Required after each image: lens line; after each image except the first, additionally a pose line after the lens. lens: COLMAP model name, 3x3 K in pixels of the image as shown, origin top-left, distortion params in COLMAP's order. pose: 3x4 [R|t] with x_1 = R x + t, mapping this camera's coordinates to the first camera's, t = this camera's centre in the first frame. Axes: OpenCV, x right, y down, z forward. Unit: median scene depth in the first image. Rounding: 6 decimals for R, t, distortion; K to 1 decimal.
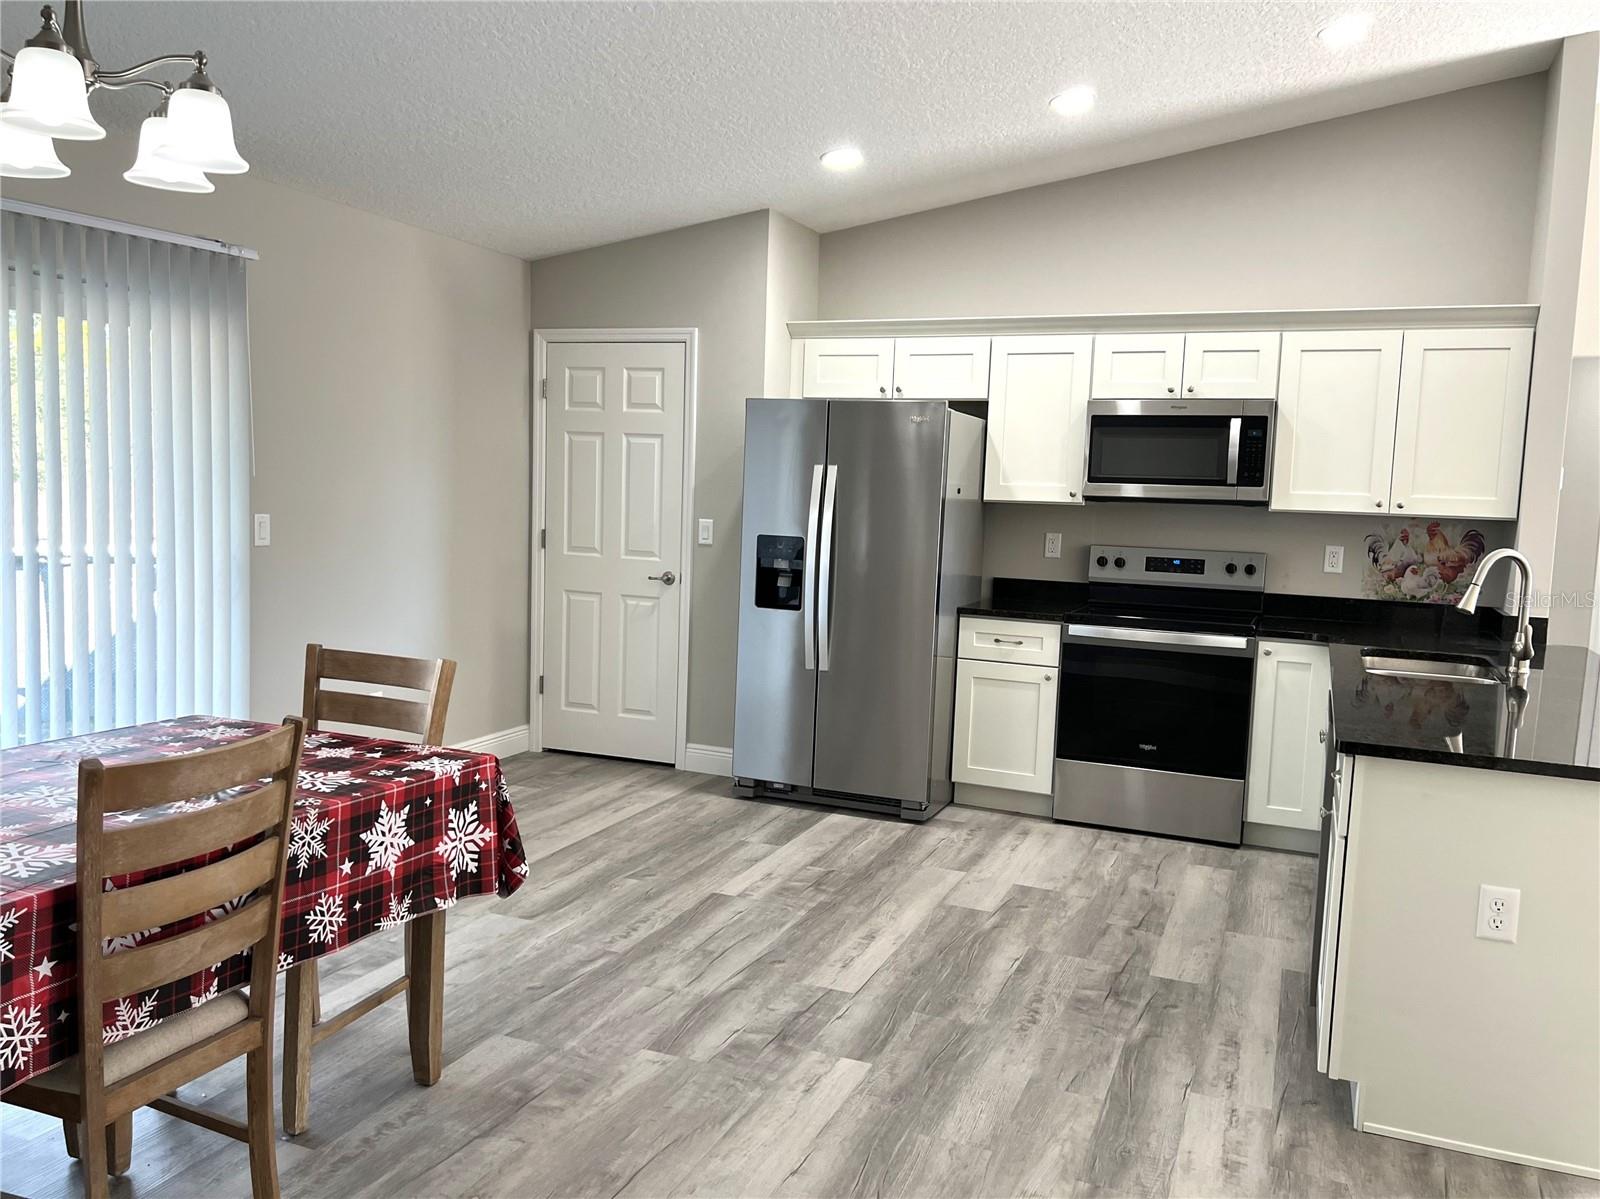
lens RADIAL K [[1235.9, 0, 803.0], [0, 1235.9, 607.8], [0, 0, 1]] dist [0.059014, -0.094017]
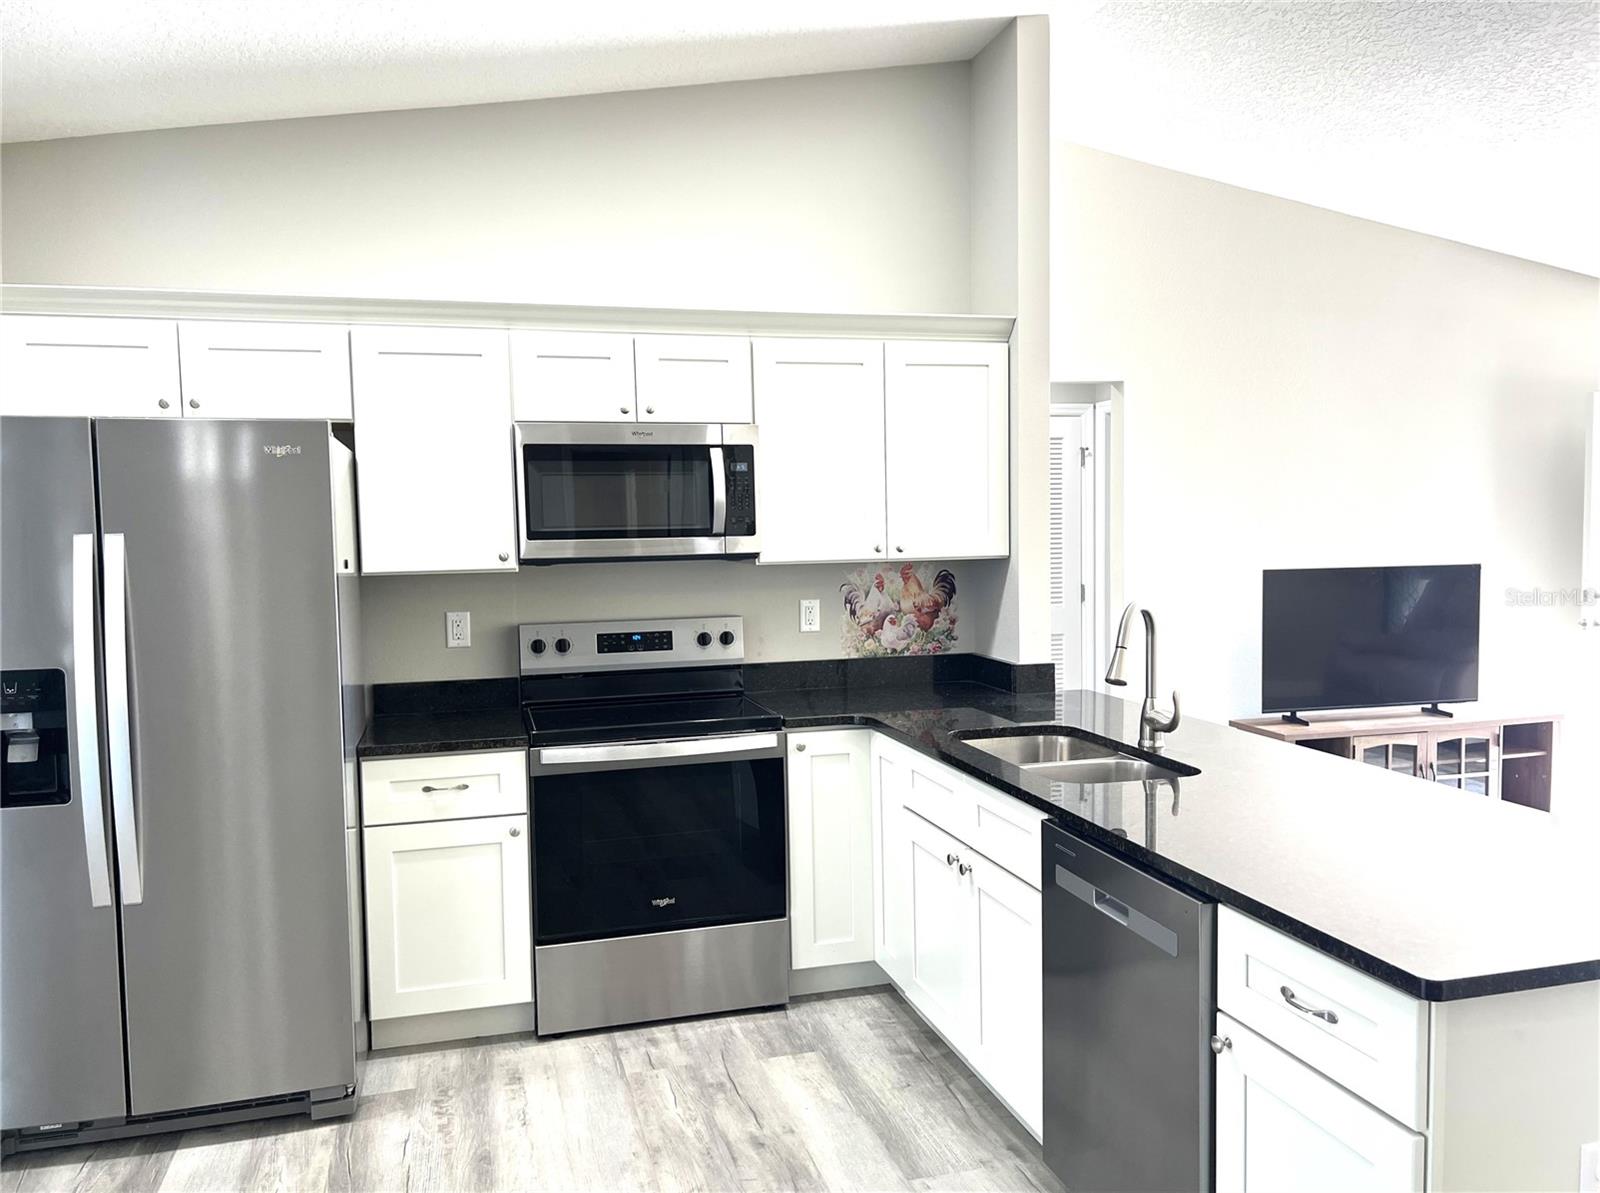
lens RADIAL K [[1209.8, 0, 803.4], [0, 1209.8, 603.4], [0, 0, 1]] dist [0.070330, -0.076149]
pose [[0.783102, -0.090753, 0.615236, -0.077972], [0.106249, 0.994274, 0.011426, -0.059753], [-0.612750, 0.056420, 0.788260, 0.385012]]
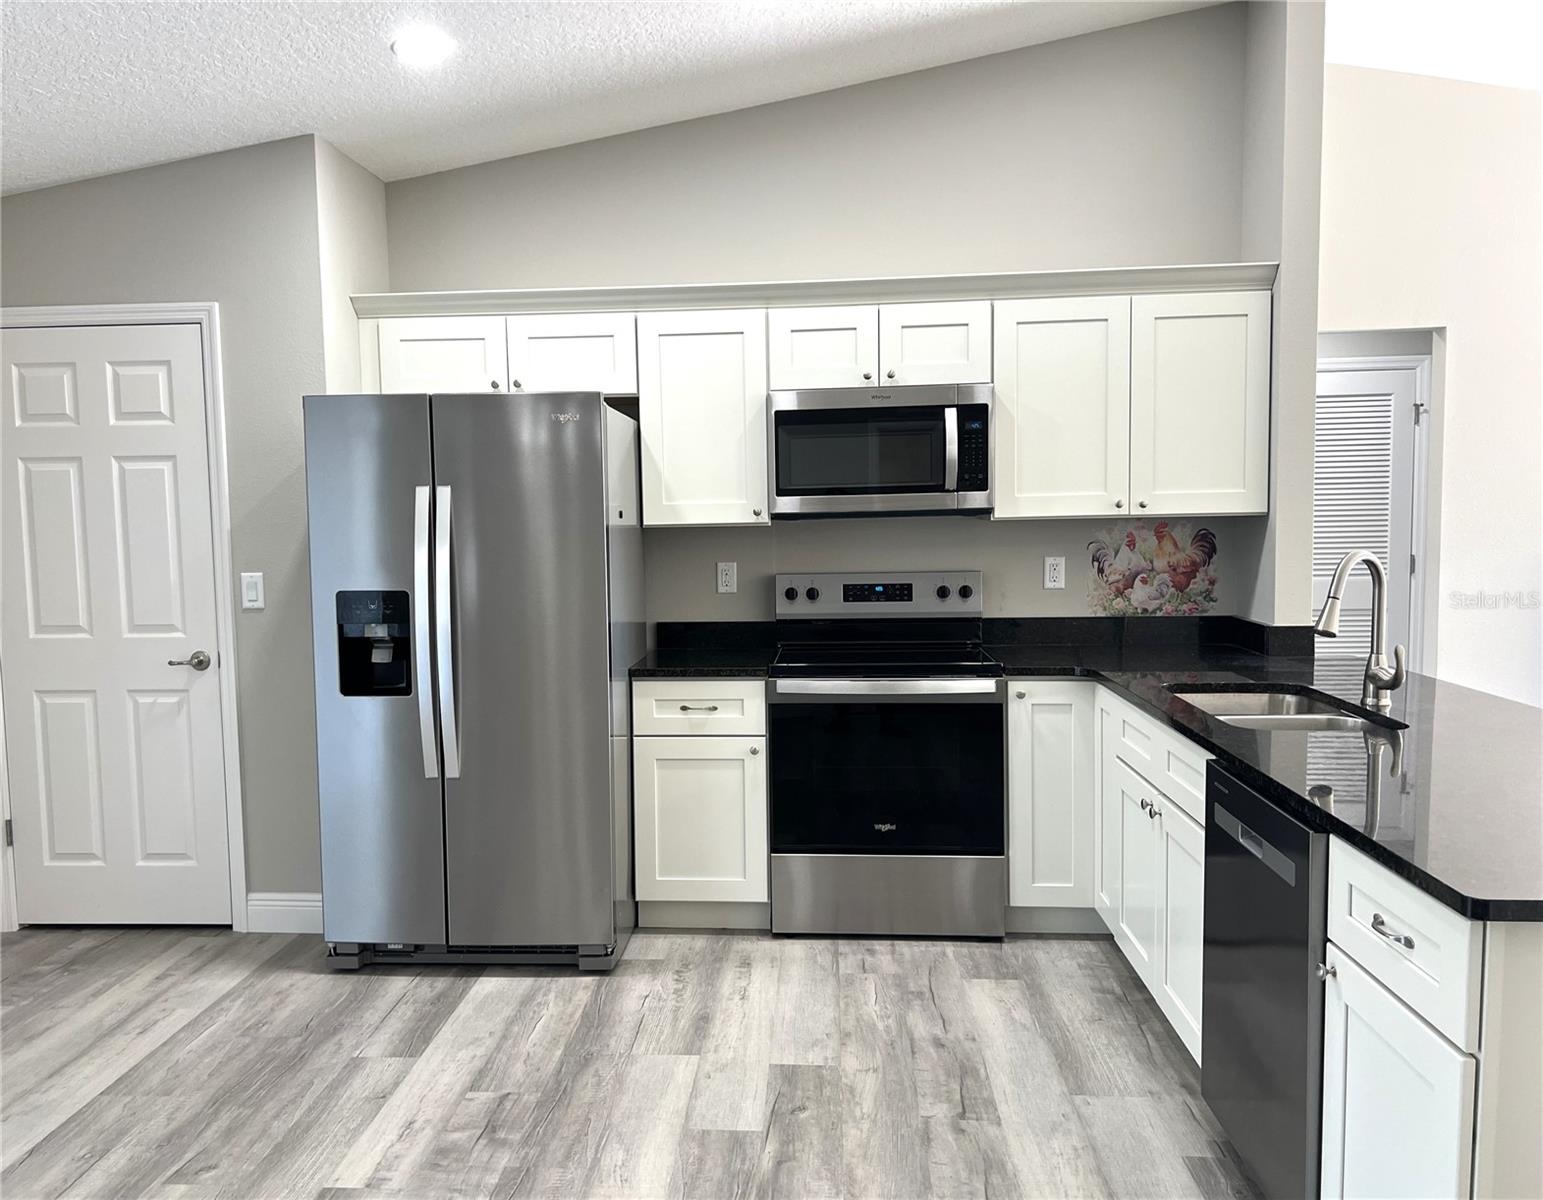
lens RADIAL K [[1203.2, 0, 739.4], [0, 1203.2, 608.9], [0, 0, 1]] dist [0.082449, -0.125108]
pose [[0.948856, -0.076494, 0.306303, -0.033588], [0.081631, 0.996655, -0.003975, -0.030151], [-0.304974, 0.028776, 0.951926, 0.298163]]
